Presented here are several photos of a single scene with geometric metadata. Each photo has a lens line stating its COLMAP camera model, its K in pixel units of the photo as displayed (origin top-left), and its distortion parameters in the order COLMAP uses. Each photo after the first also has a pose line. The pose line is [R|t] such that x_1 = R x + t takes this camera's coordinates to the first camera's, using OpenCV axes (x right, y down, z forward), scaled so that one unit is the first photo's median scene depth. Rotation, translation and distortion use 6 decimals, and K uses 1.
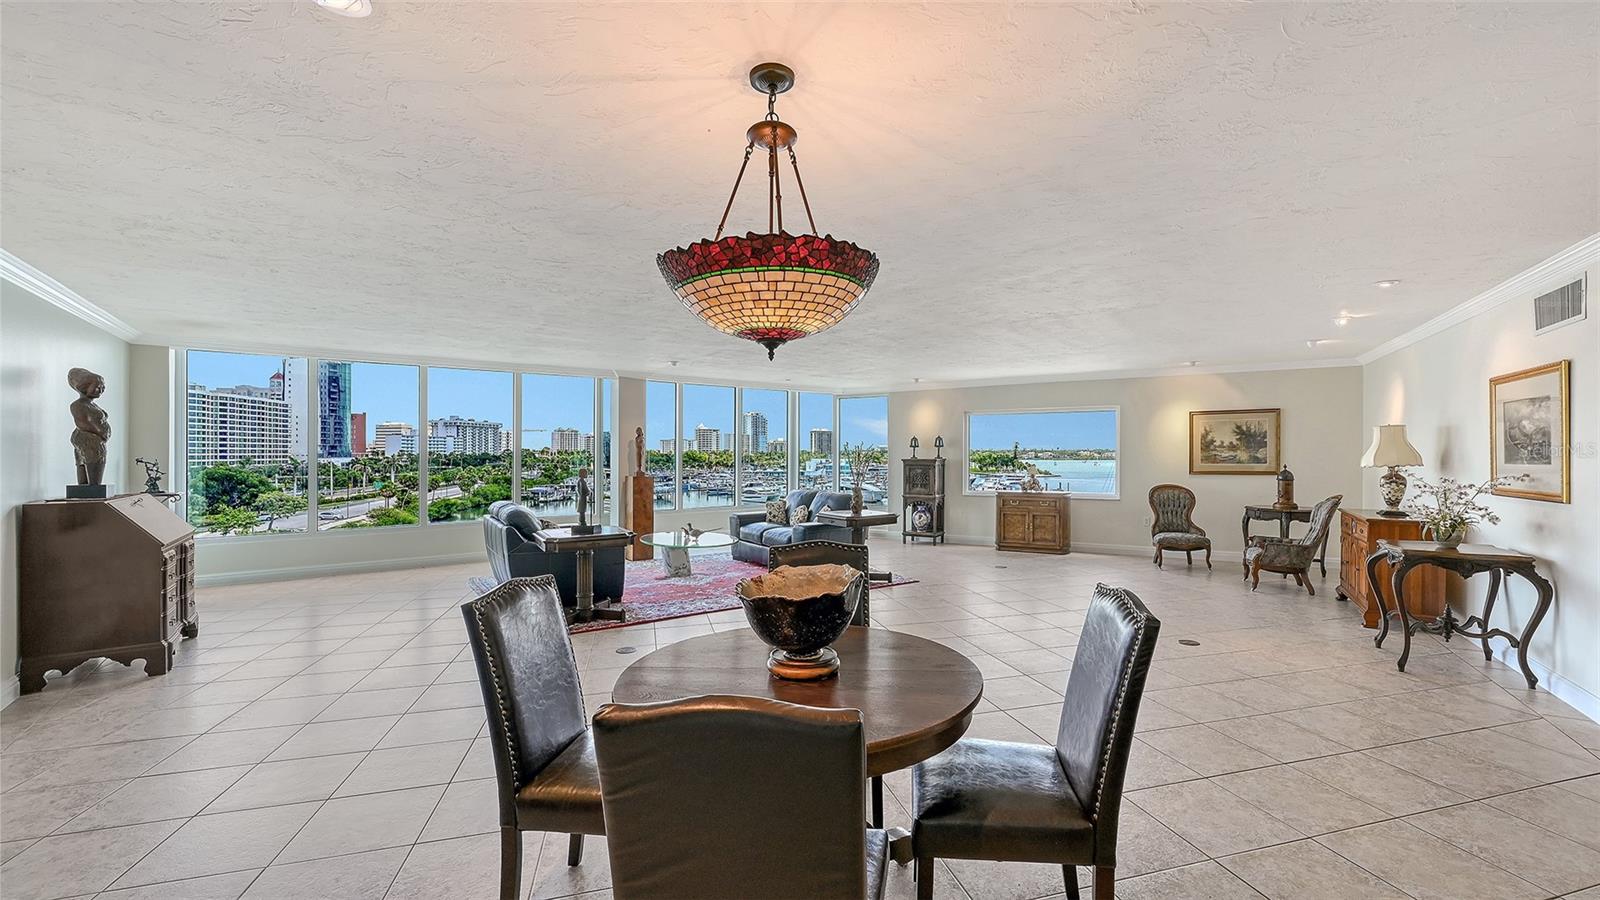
lens RADIAL K [[655.1, 0, 838.4], [0, 655.1, 453.3], [0, 0, 1]] dist [0.000281, -0.000031]
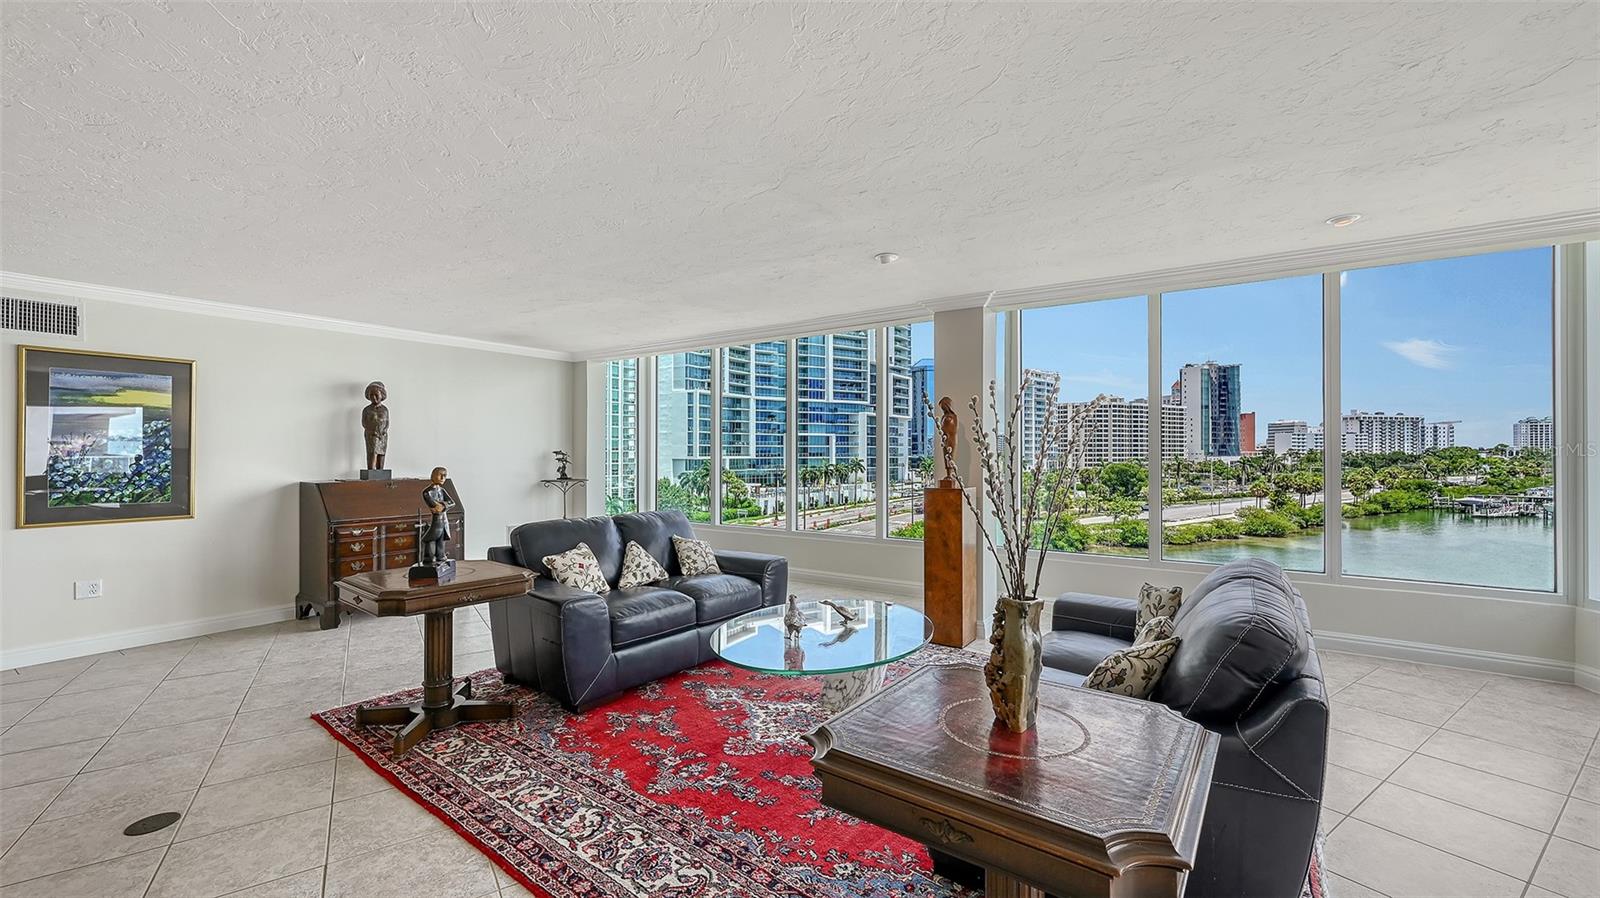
lens RADIAL K [[640.5, 0, 805.5], [0, 640.5, 445.0], [0, 0, 1]] dist [-0.000389, 0.000194]
pose [[0.296603, -0.009682, -0.954952, 0.162280], [-0.001439, 0.999943, -0.010585, 0.005742], [0.955000, 0.004514, 0.296572, 0.724626]]
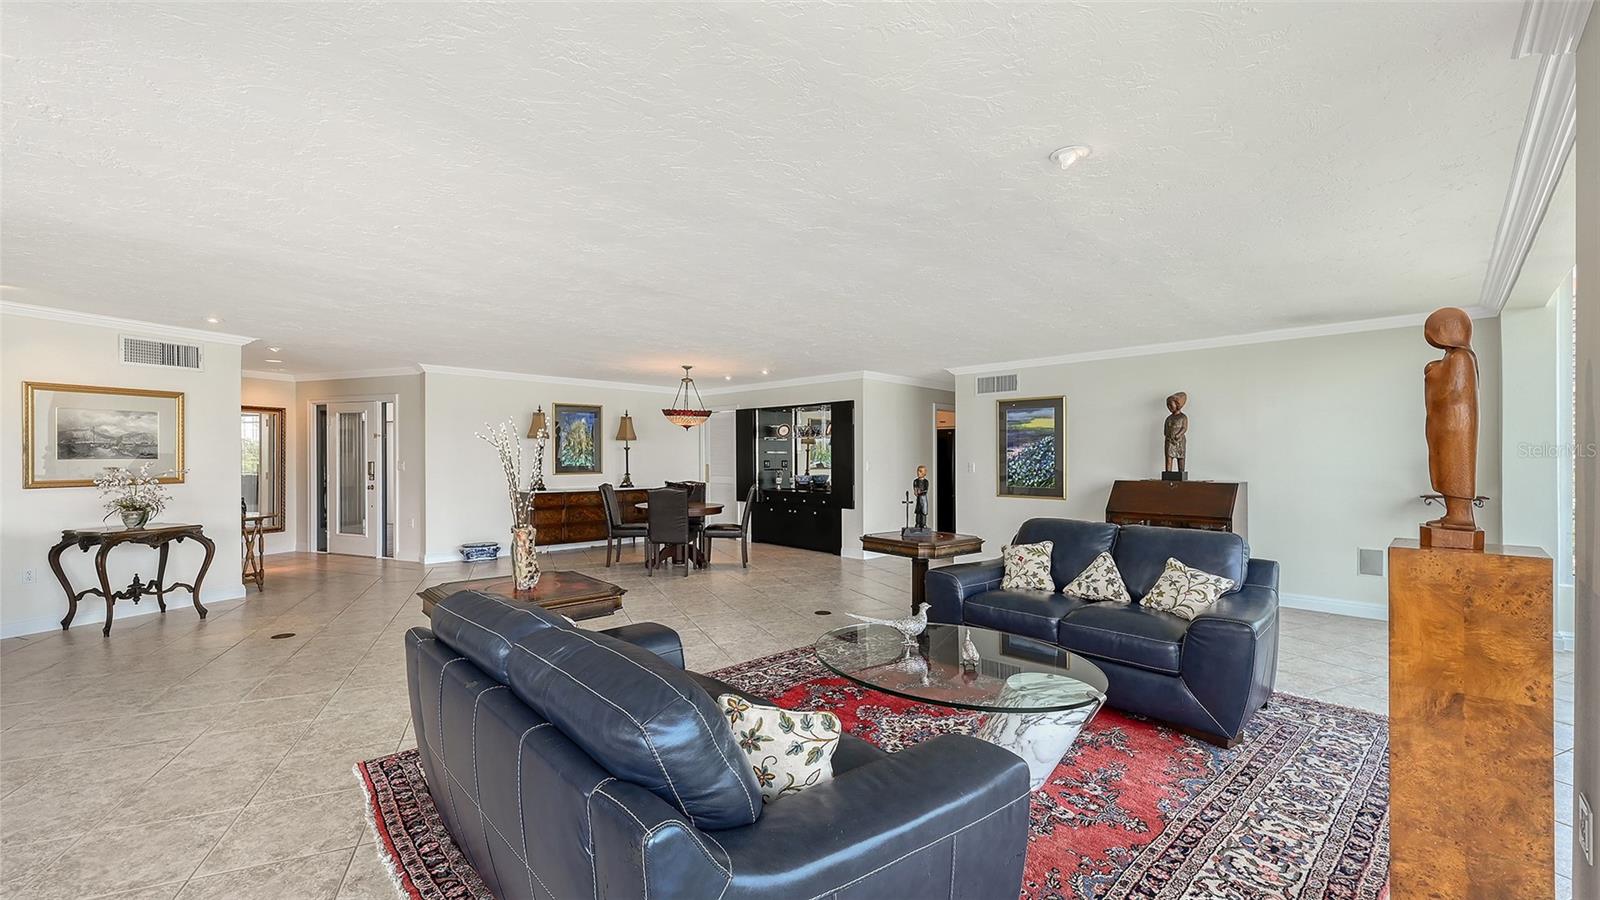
lens RADIAL K [[644.1, 0, 807.3], [0, 644.1, 456.0], [0, 0, 1]] dist [-0.001733, -0.000220]
pose [[-0.992638, 0.001045, -0.121115, -0.083237], [0.001148, 0.999999, -0.000775, 0.006755], [0.121114, -0.000908, -0.992638, 1.172629]]
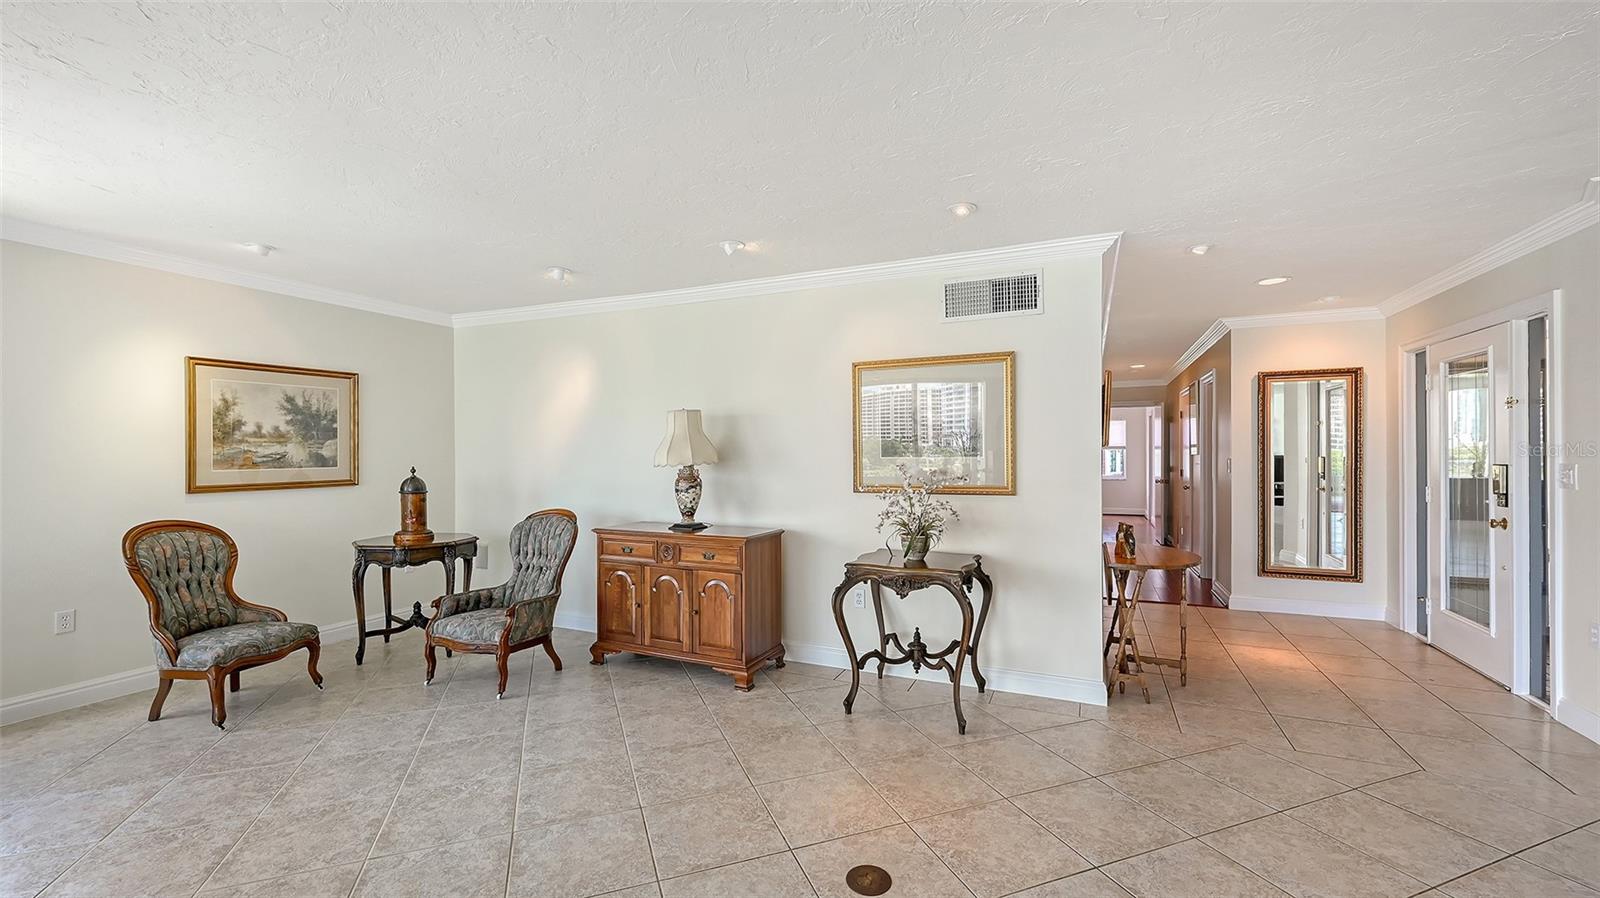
lens RADIAL K [[639.8, 0, 795.6], [0, 639.8, 454.3], [0, 0, 1]] dist [-0.002008, -0.000330]
pose [[-0.061969, -0.000929, 0.998078, 0.068147], [0.003238, 0.999994, 0.001131, 0.005386], [-0.998073, 0.003302, -0.061965, 0.606603]]
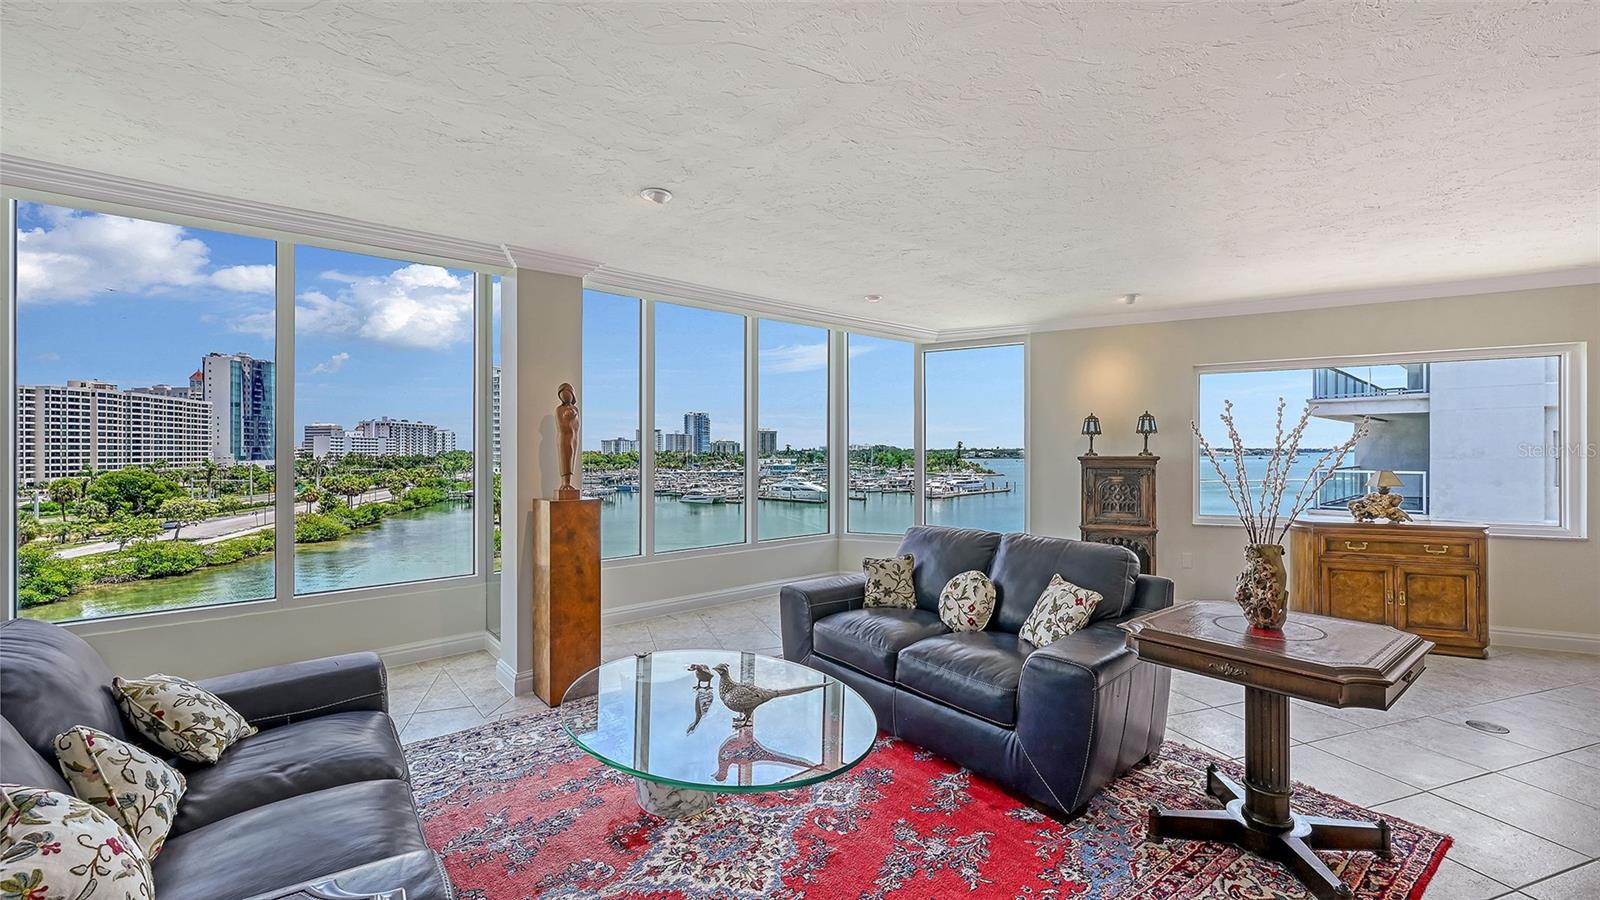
lens RADIAL K [[644.0, 0, 792.1], [0, 644.0, 453.8], [0, 0, 1]] dist [-0.001314, -0.000013]
pose [[0.999717, -0.004671, 0.023315, -0.166771], [0.004658, 0.999989, 0.000590, 0.006116], [-0.023318, -0.000481, 0.999728, 0.578238]]
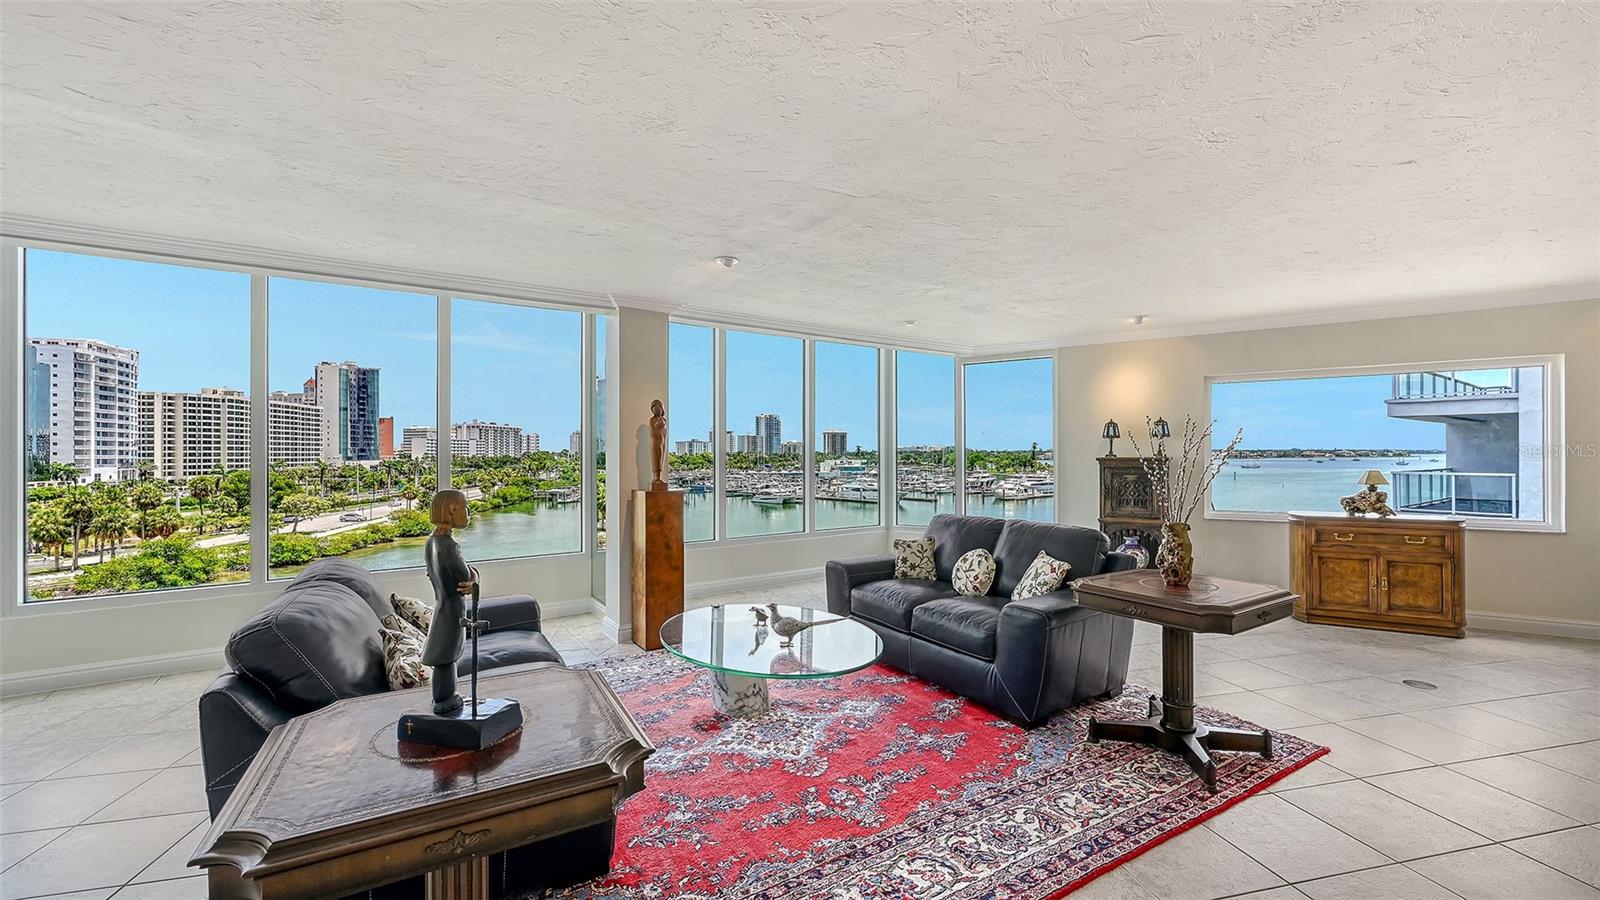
lens RADIAL K [[644.1, 0, 807.3], [0, 644.1, 456.0], [0, 0, 1]] dist [-0.001733, -0.000220]
pose [[0.998032, -0.003679, -0.062592, -0.147416], [0.003800, 0.999991, 0.001819, 0.006735], [0.062585, -0.002053, 0.998038, 0.478541]]
